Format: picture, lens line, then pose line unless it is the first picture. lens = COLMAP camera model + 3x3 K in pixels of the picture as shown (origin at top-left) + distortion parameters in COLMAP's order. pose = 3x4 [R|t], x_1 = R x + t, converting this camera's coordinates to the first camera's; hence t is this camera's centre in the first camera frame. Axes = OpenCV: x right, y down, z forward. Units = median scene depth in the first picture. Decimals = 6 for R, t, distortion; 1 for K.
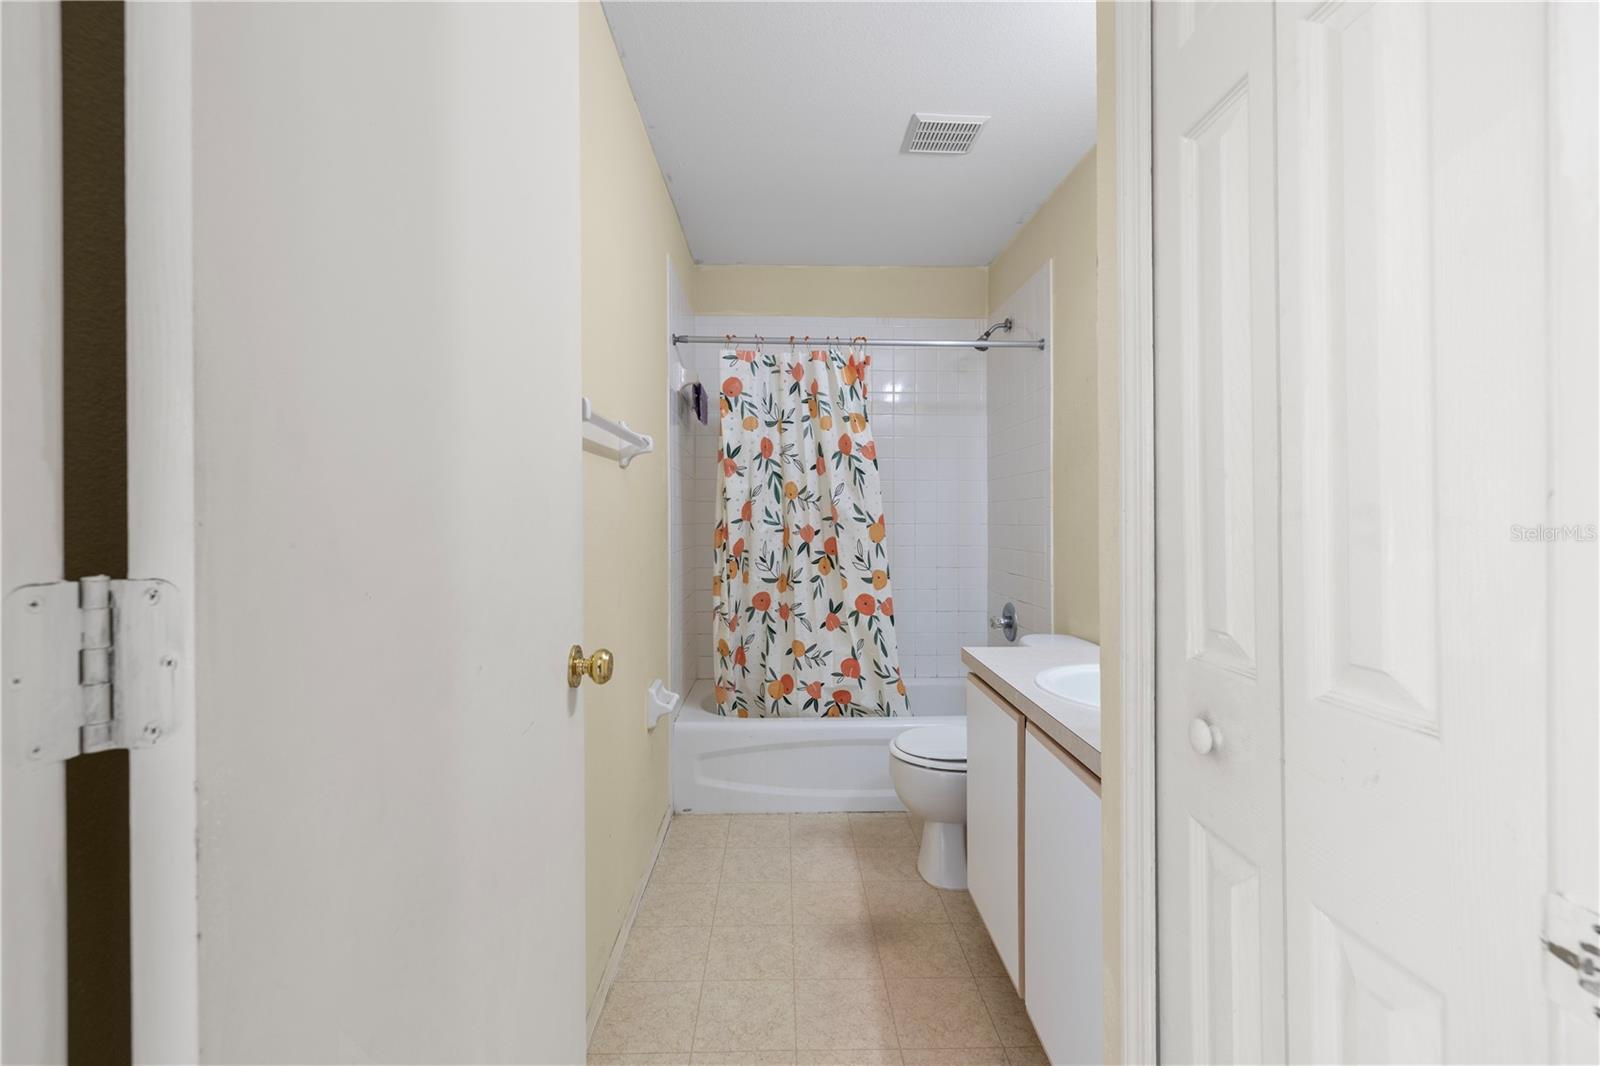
lens RADIAL K [[677.7, 0, 795.9], [0, 677.7, 524.8], [0, 0, 1]] dist [0.000013, 0.000362]
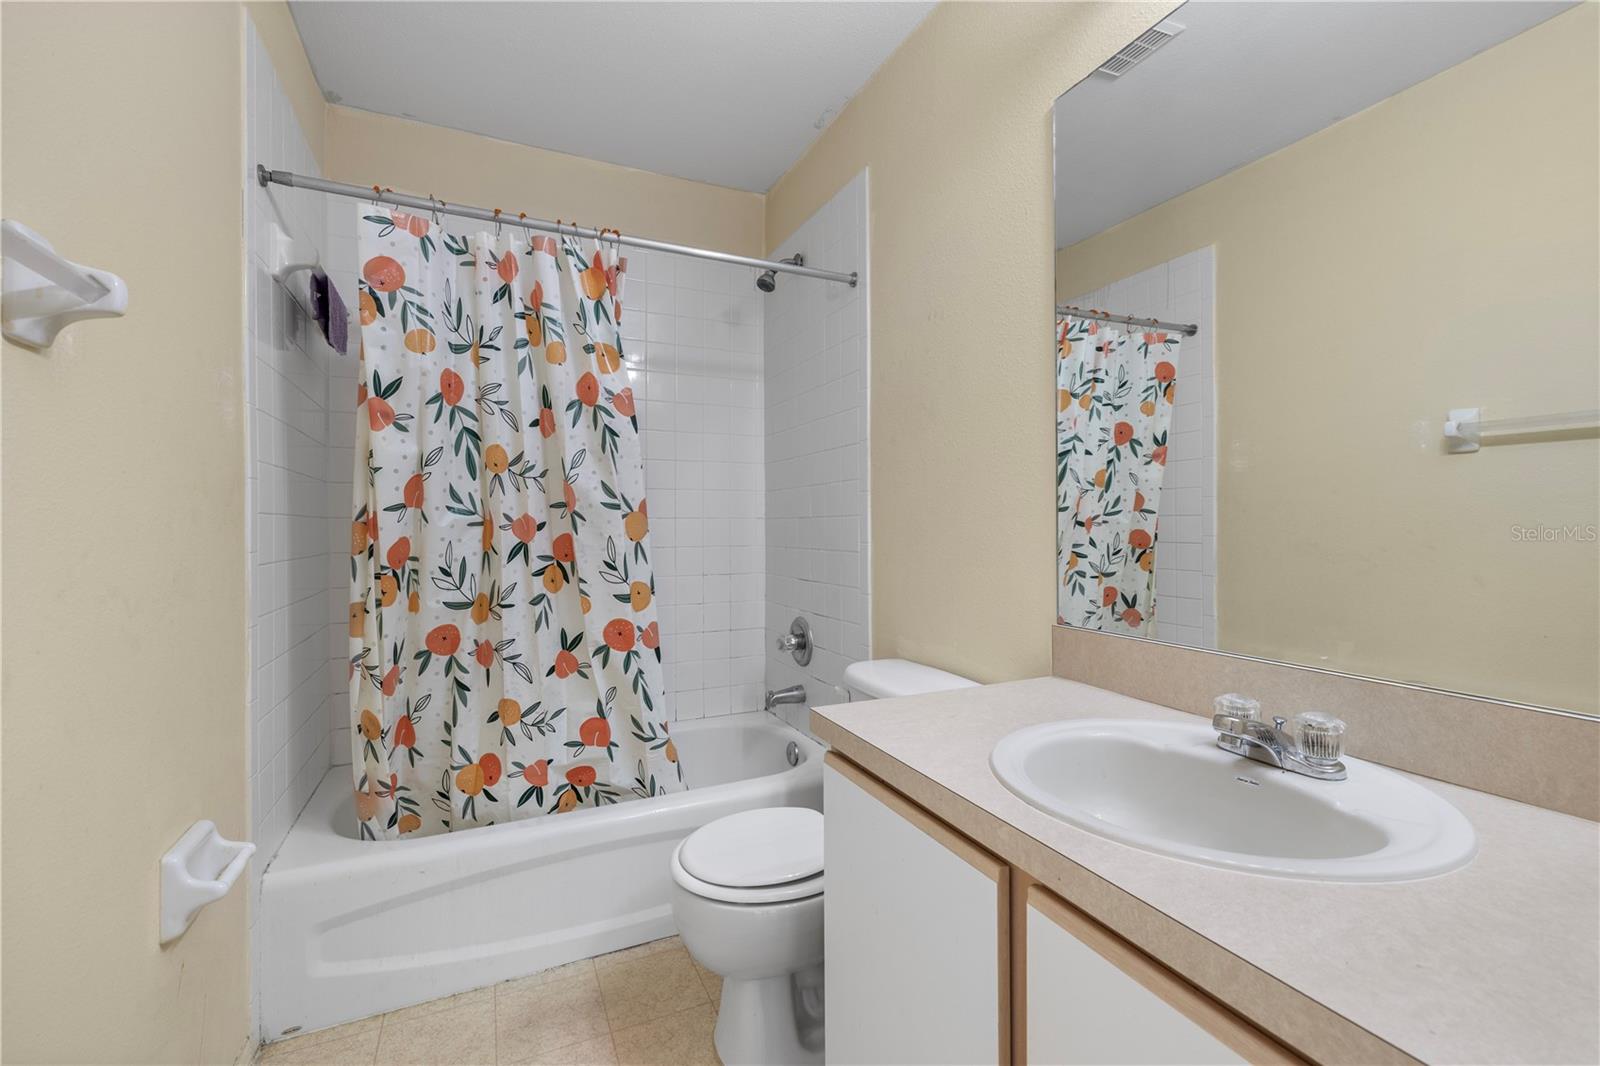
lens RADIAL K [[677.7, 0, 795.9], [0, 677.7, 524.8], [0, 0, 1]] dist [0.000013, 0.000362]
pose [[0.916363, -0.002714, 0.400339, -0.004085], [0.006873, 0.999936, -0.008954, 0.017116], [-0.400289, 0.010956, 0.916324, 0.321595]]
